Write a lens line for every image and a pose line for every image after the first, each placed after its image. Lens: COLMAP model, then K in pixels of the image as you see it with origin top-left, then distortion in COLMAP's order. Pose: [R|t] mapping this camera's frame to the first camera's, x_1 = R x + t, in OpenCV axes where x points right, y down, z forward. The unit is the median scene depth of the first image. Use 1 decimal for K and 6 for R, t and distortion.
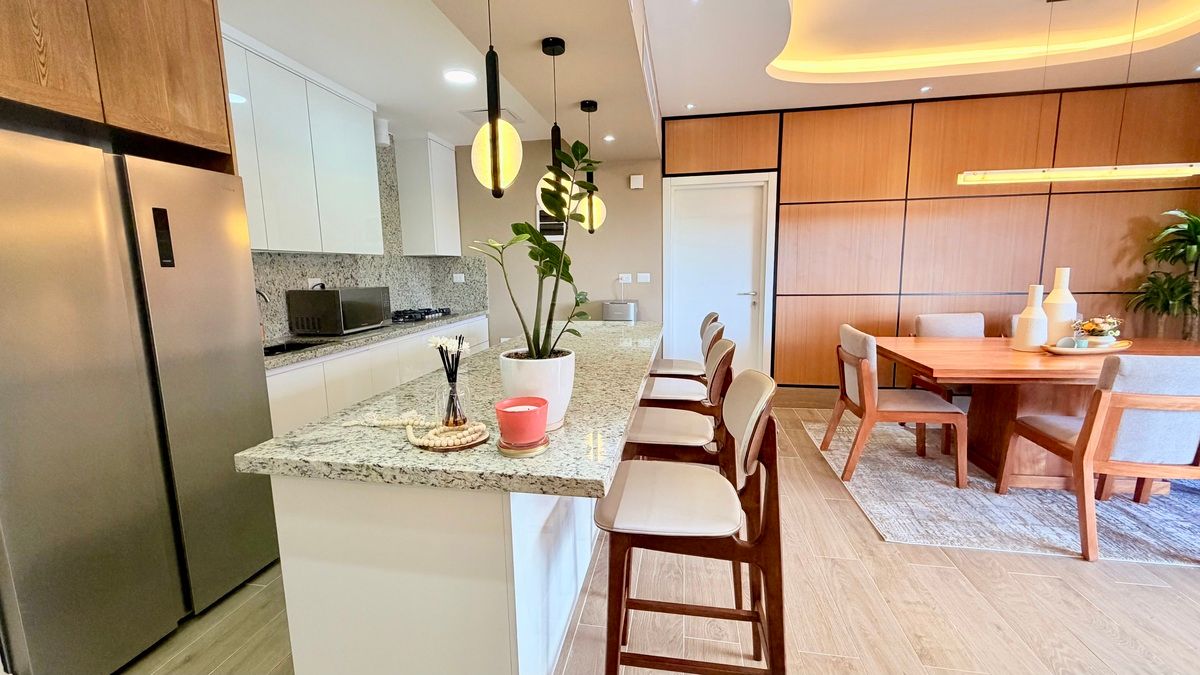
lens RADIAL K [[472.5, 0, 600.0], [0, 472.5, 337.5], [0, 0, 1]] dist [-0.000360, -0.000067]
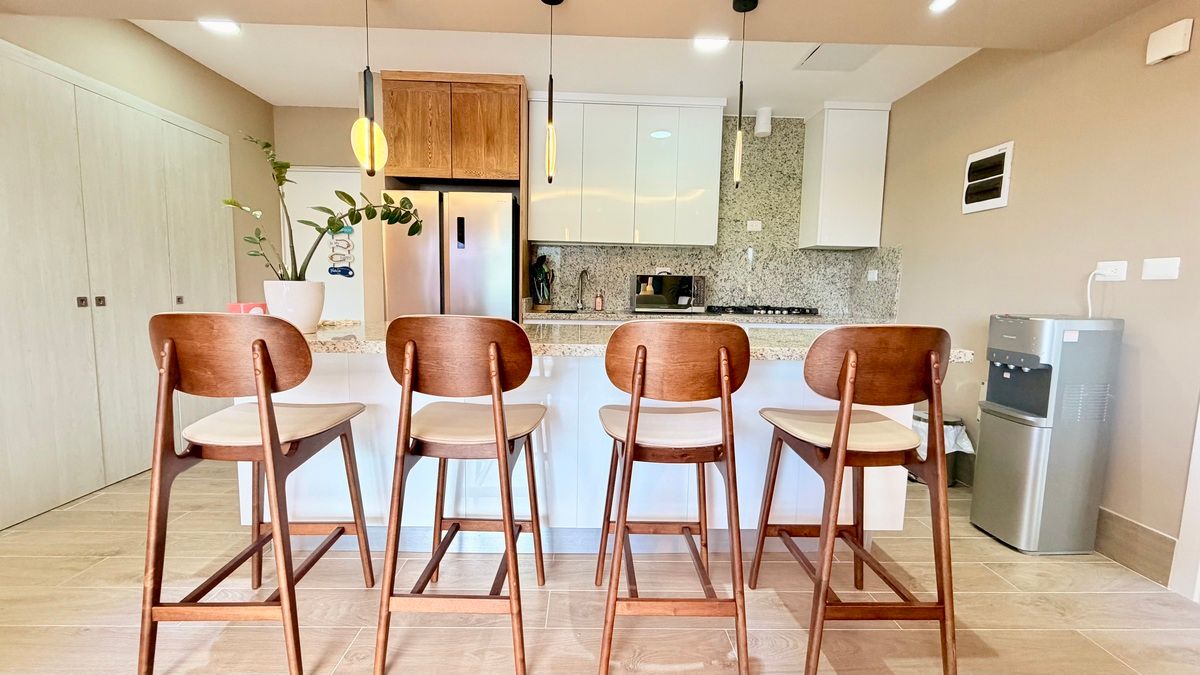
lens RADIAL K [[482.0, 0, 600.0], [0, 482.0, 337.5], [0, 0, 1]] dist [-0.000012, -0.000106]
pose [[0.202286, 0.119379, -0.972023, 0.647394], [-0.165388, 0.982451, 0.086241, -0.033829], [0.965260, 0.143316, 0.218479, 0.685711]]
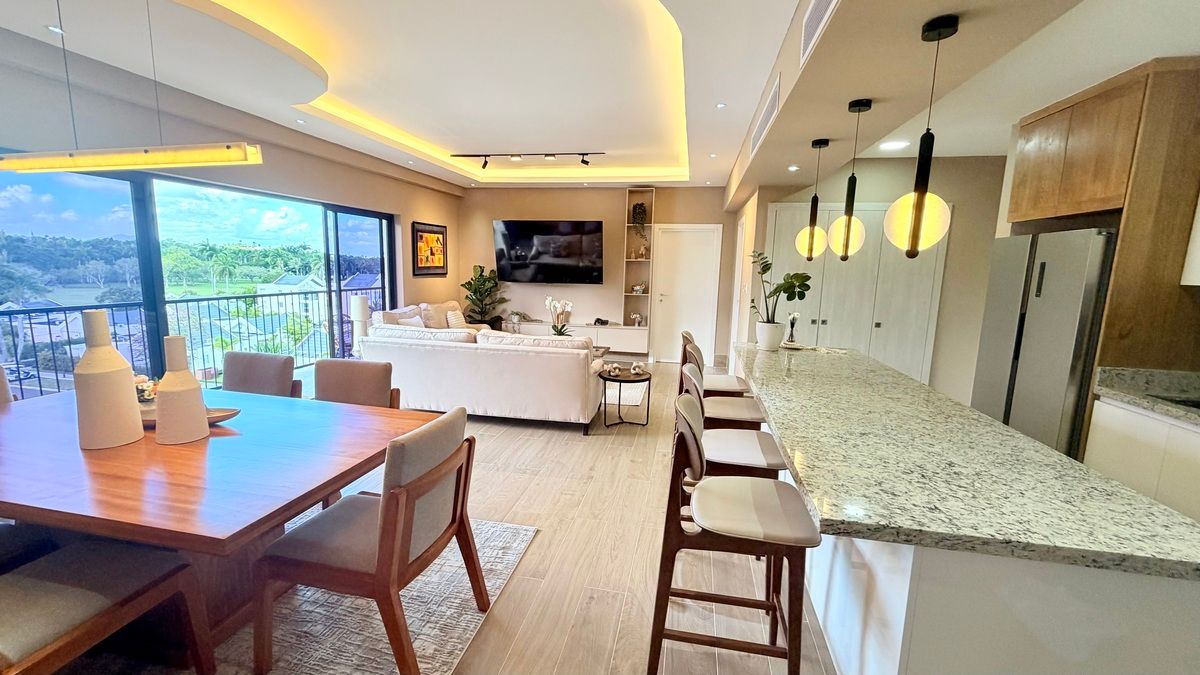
lens RADIAL K [[482.0, 0, 600.0], [0, 482.0, 337.5], [0, 0, 1]] dist [-0.000012, -0.000106]
pose [[-0.998233, -0.014454, 0.057633, 0.298149], [0.002950, 0.956708, 0.291033, -0.298557], [-0.059345, 0.290689, -0.954975, 1.604938]]
